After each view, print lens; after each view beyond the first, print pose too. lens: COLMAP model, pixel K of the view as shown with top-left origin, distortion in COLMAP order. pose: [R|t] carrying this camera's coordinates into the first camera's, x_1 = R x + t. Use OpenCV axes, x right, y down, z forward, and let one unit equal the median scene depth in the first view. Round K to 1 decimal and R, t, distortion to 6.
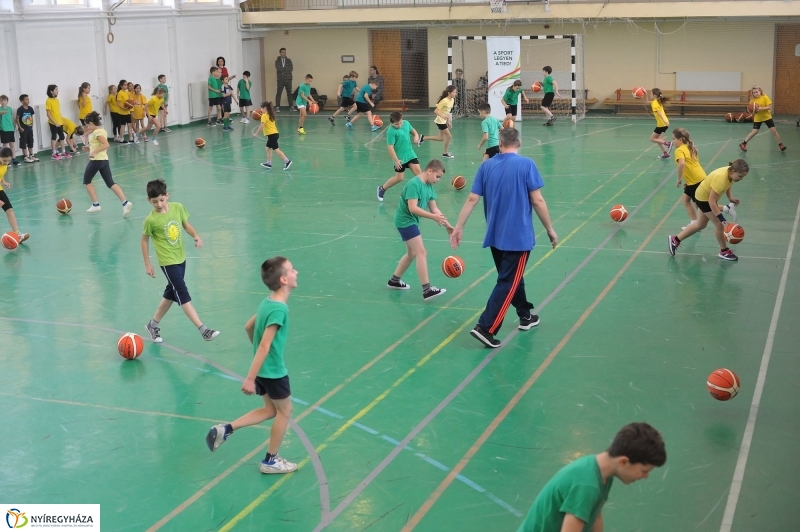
lens RADIAL K [[1163.3, 0, 404.8], [0, 1163.3, 268.2], [0, 0, 1]] dist [-0.094759, 0.000000]
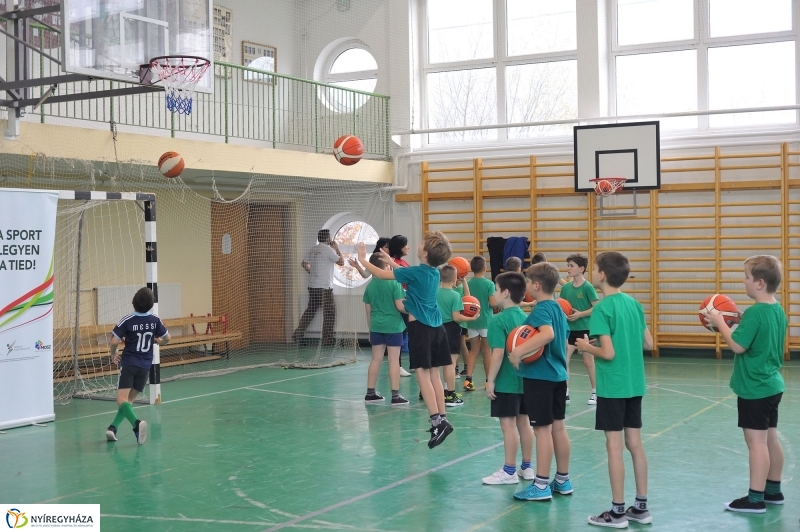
lens RADIAL K [[1163.3, 0, 400.1], [0, 1163.3, 265.5], [0, 0, 1]] dist [-0.094759, 0.000000]
pose [[0.162015, 0.006683, 0.986766, -0.226706], [0.203958, 0.978158, -0.040112, -0.140229], [-0.965480, 0.207757, 0.157113, 0.836059]]
